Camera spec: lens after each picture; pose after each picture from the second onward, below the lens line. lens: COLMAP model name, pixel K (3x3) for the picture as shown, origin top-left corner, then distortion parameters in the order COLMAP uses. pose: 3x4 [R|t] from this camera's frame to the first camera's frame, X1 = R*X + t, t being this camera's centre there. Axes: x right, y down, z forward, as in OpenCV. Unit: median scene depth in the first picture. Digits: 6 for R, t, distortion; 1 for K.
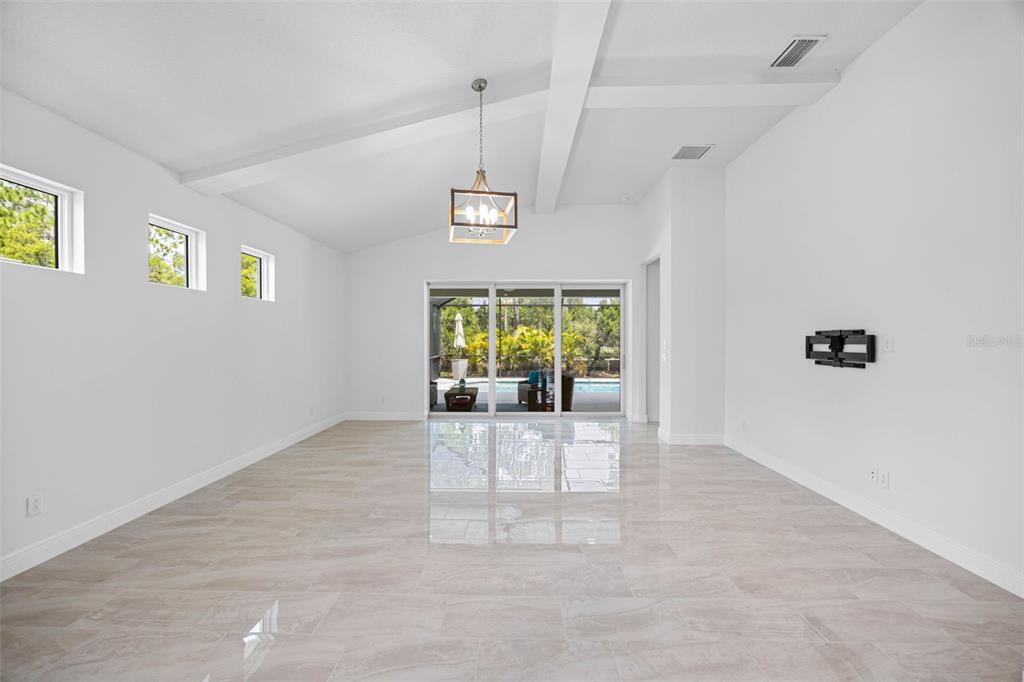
lens RADIAL K [[391.0, 0, 510.8], [0, 391.0, 343.9], [0, 0, 1]] dist [-0.002672, 0.000268]
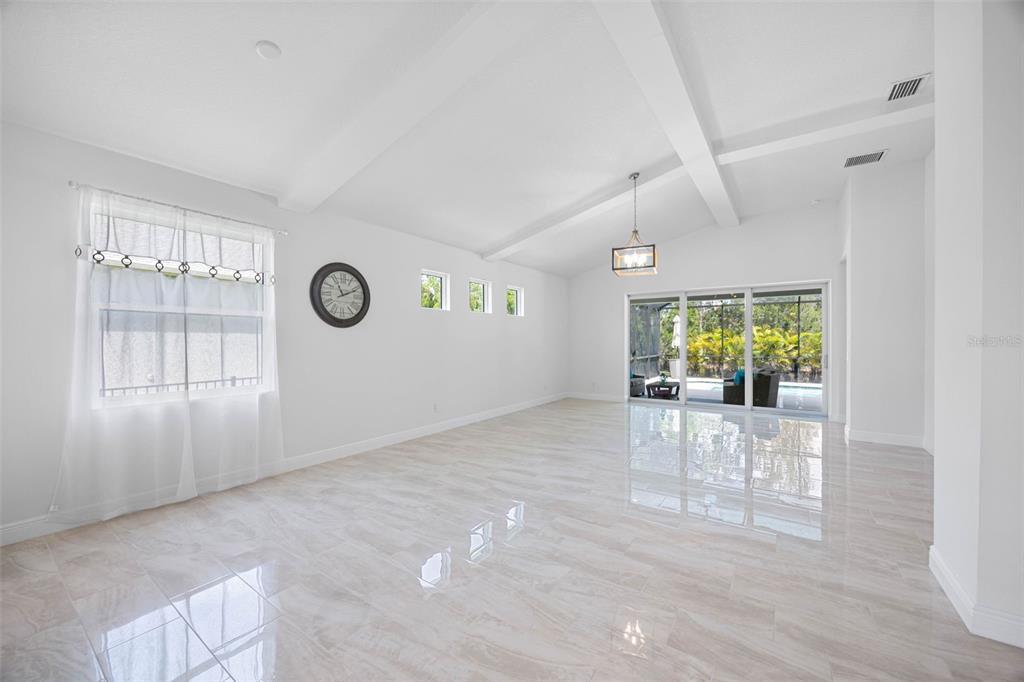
lens RADIAL K [[391.0, 0, 510.8], [0, 391.0, 343.9], [0, 0, 1]] dist [-0.002672, 0.000268]
pose [[0.829767, 0.001647, -0.558107, 0.177598], [-0.004007, 0.999987, -0.003006, 0.007633], [0.558095, 0.004731, 0.829764, -0.263178]]
